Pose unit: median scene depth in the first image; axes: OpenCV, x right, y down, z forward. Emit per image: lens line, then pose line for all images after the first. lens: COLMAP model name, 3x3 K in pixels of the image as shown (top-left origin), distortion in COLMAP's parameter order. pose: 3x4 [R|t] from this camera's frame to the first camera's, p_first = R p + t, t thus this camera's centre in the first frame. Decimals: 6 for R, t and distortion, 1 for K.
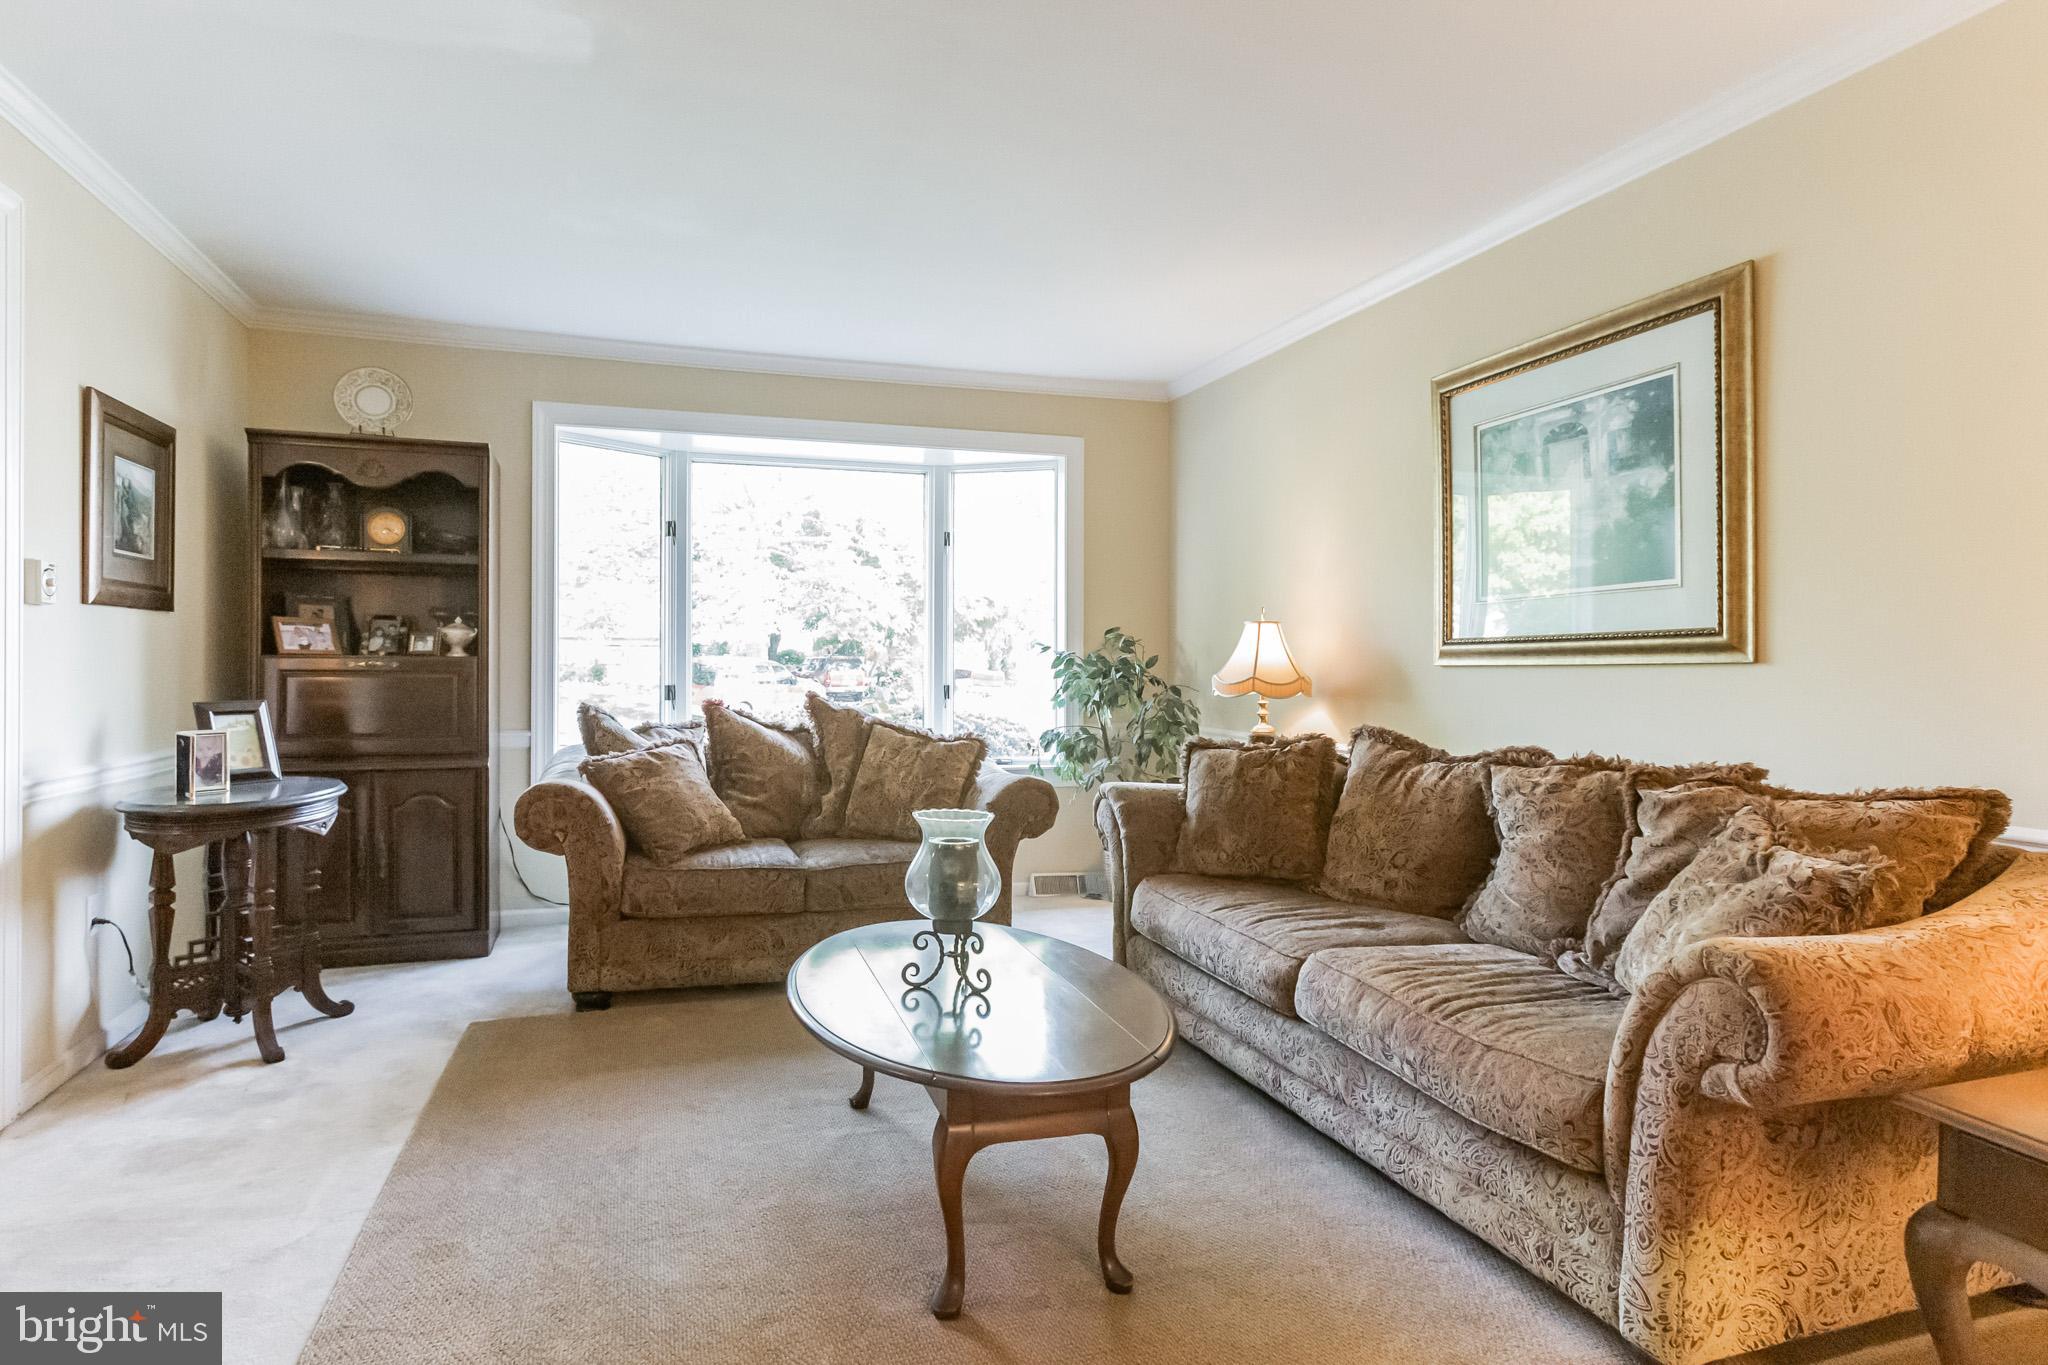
lens RADIAL K [[1132.1, 0, 1016.1], [0, 1132.1, 662.4], [0, 0, 1]] dist [-0.004980, -0.000647]
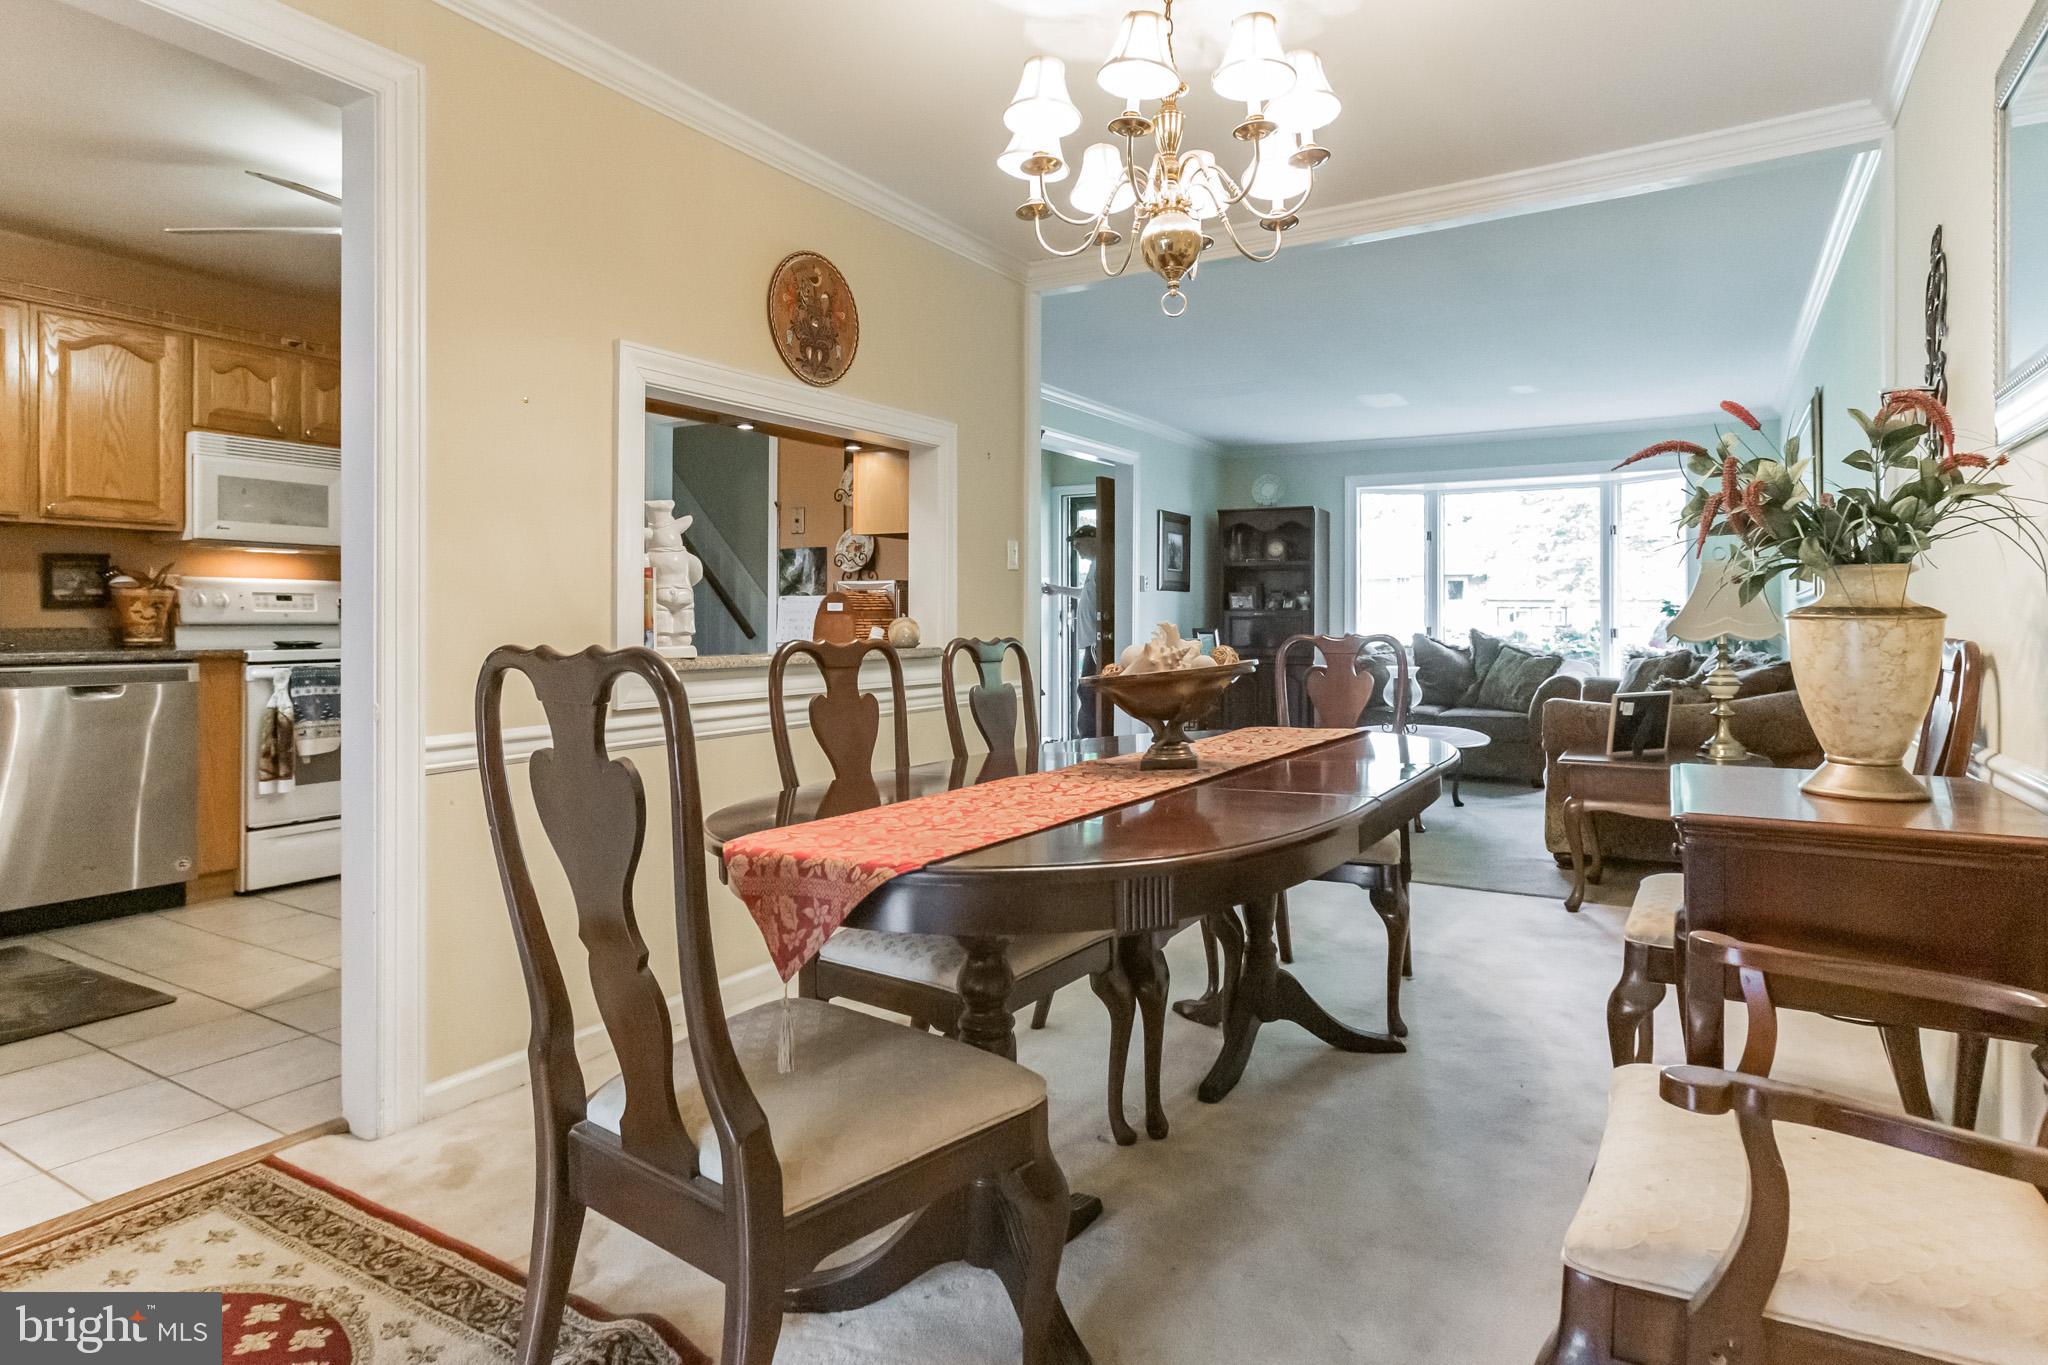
lens RADIAL K [[1132.1, 0, 1033.7], [0, 1132.1, 622.7], [0, 0, 1]] dist [-0.004980, -0.000647]
pose [[0.666128, 0.002071, -0.745834, 0.728444], [-0.002340, 0.999997, 0.000687, 0.017747], [0.745834, 0.001288, 0.666131, -0.749017]]
